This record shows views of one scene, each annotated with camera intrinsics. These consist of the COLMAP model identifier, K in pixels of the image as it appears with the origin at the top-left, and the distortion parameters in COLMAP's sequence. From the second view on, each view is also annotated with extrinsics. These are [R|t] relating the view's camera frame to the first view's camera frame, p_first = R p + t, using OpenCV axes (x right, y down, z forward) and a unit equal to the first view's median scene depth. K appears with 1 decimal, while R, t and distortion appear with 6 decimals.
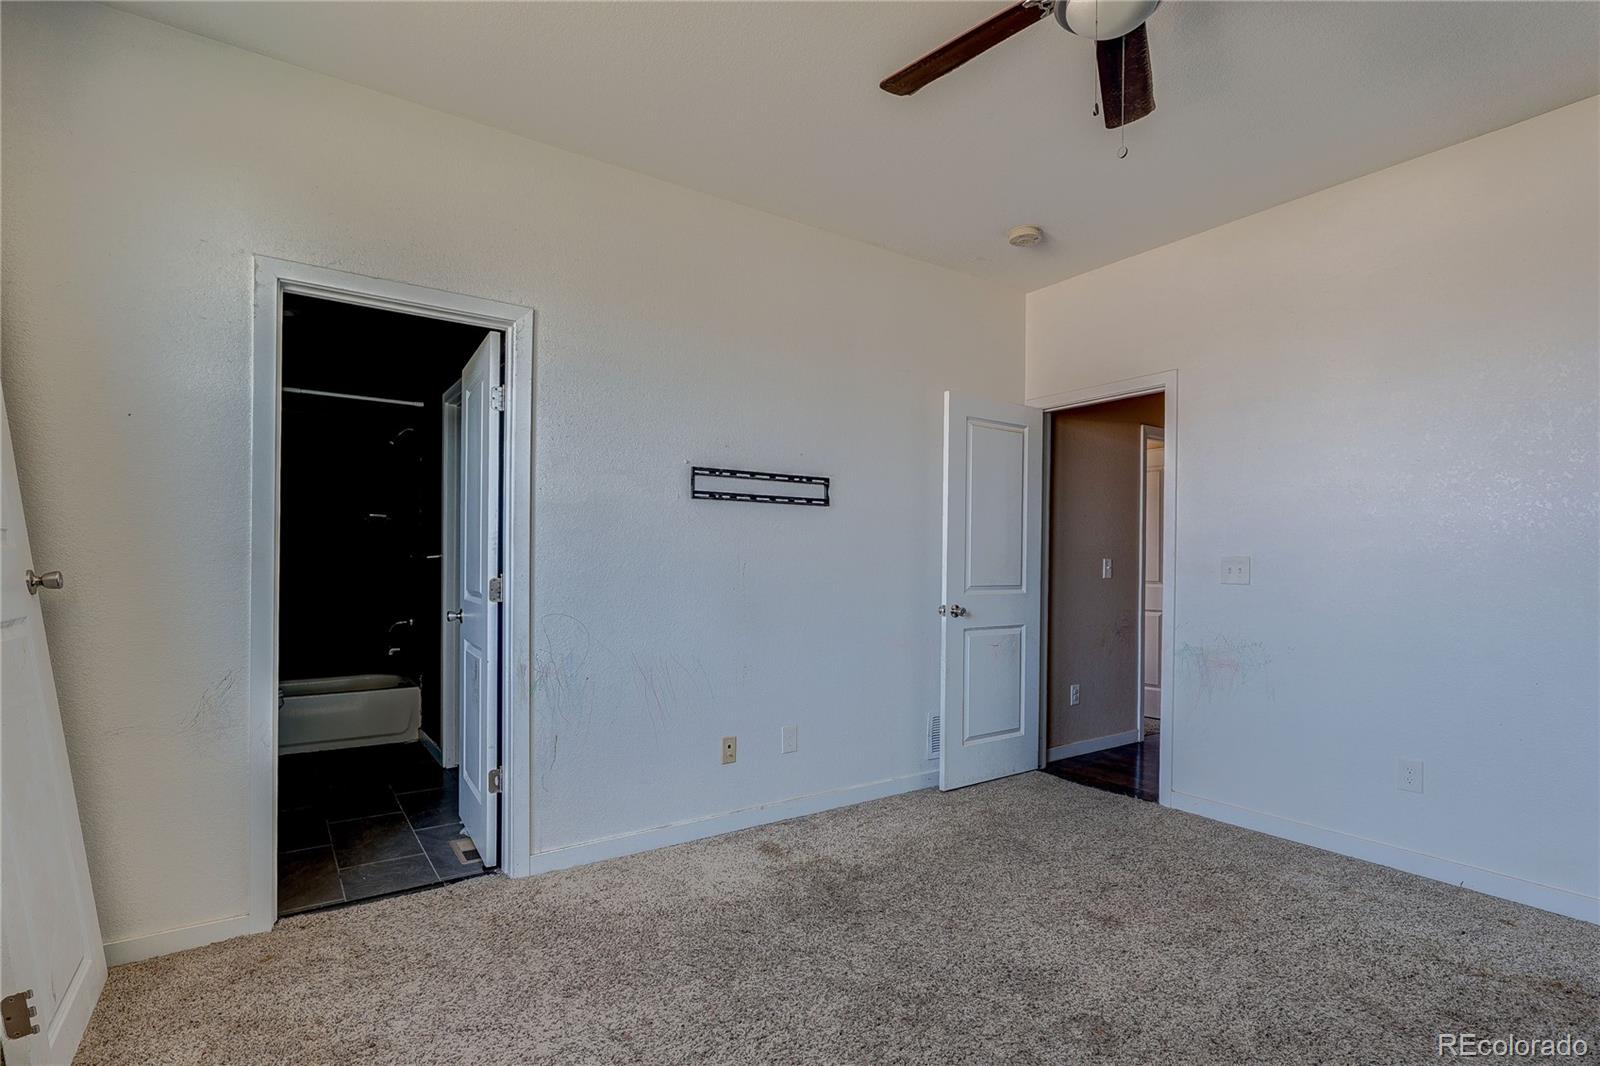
lens RADIAL K [[761.4, 0, 799.5], [0, 761.4, 565.3], [0, 0, 1]] dist [-0.001829, 0.000070]
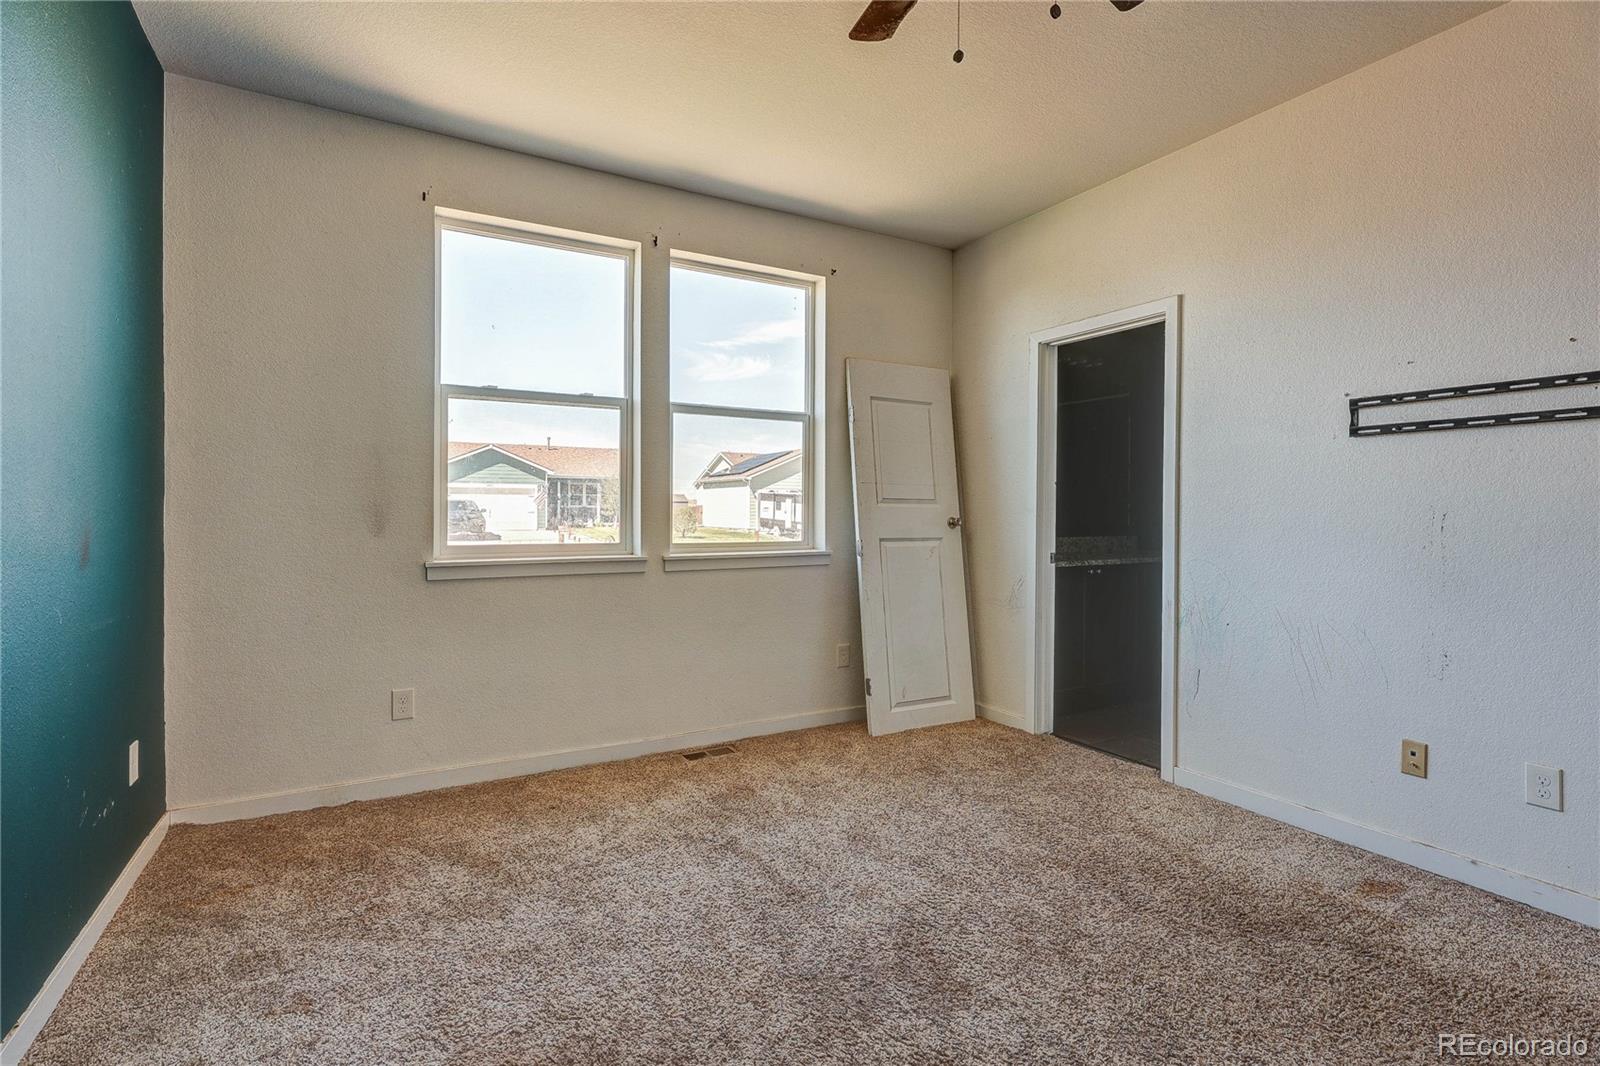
lens RADIAL K [[755.4, 0, 812.8], [0, 755.4, 518.9], [0, 0, 1]] dist [-0.002761, -0.000089]
pose [[-0.071897, 0.003649, -0.997405, 0.833826], [-0.008180, 0.999958, 0.004248, 0.004226], [0.997379, 0.008464, -0.071864, 0.532633]]
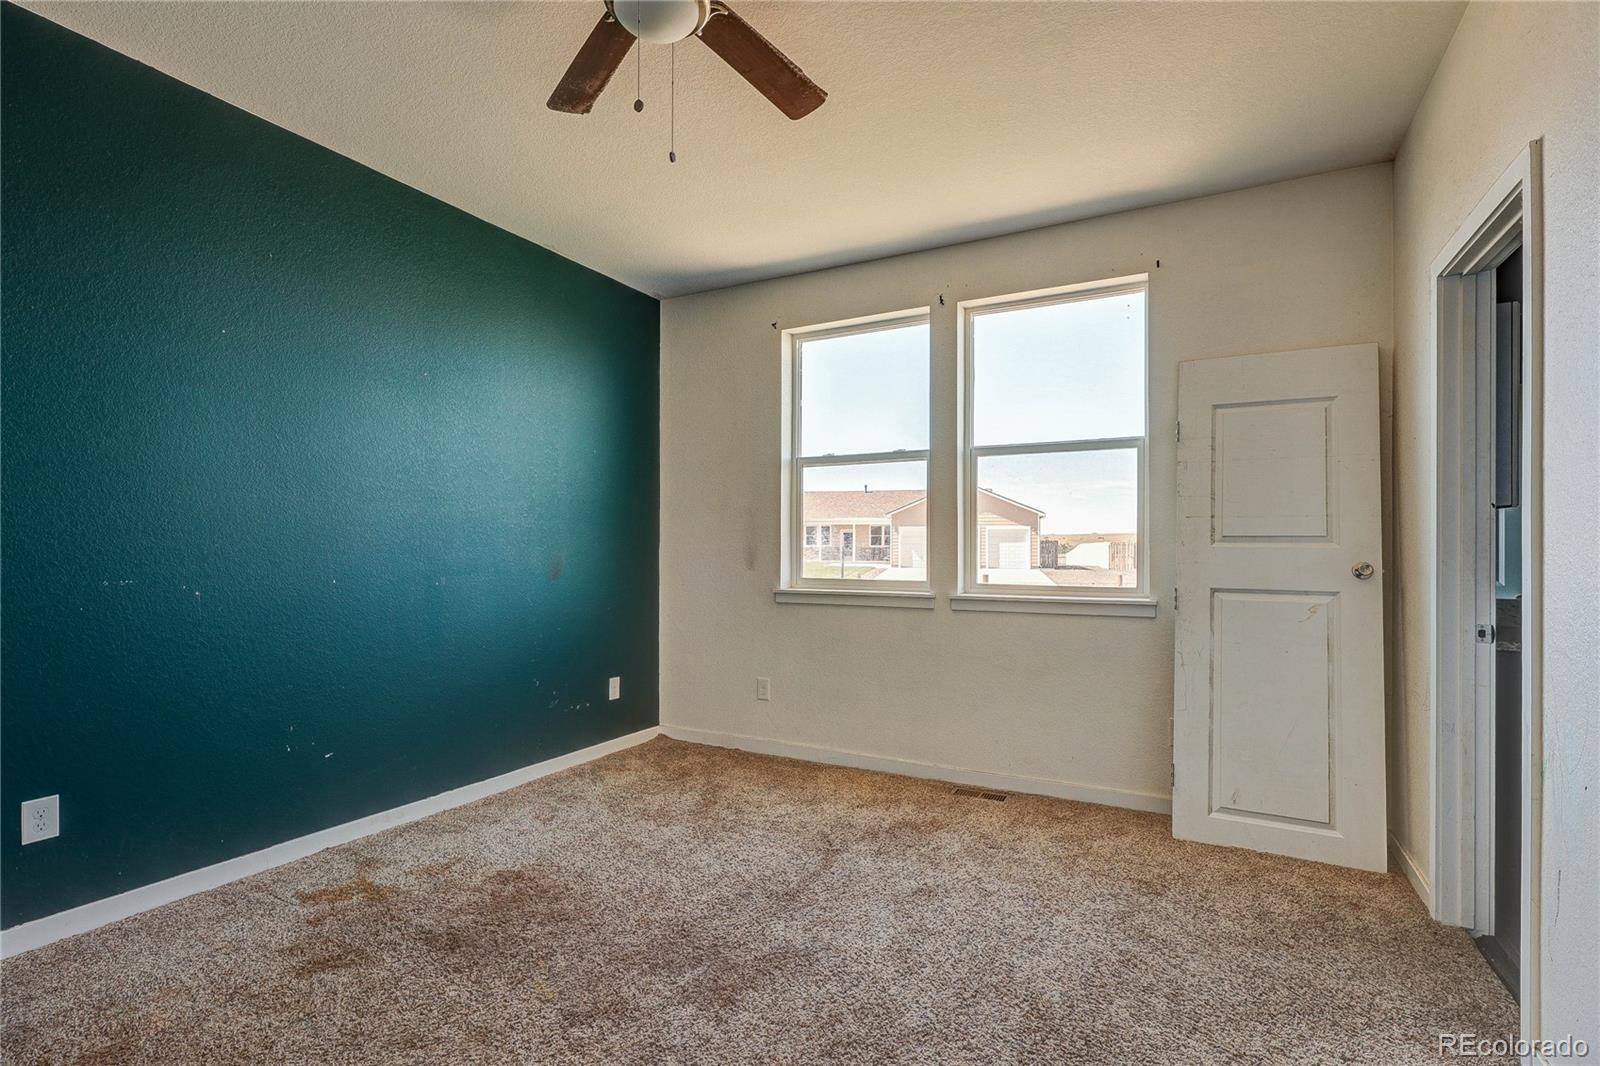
lens RADIAL K [[758.4, 0, 798.3], [0, 758.4, 548.9], [0, 0, 1]] dist [-0.003413, -0.000064]
pose [[-0.887063, -0.010778, -0.461522, 0.441649], [-0.011740, 0.999931, -0.000786, -0.003354], [0.461499, 0.004721, -0.887128, 1.264762]]
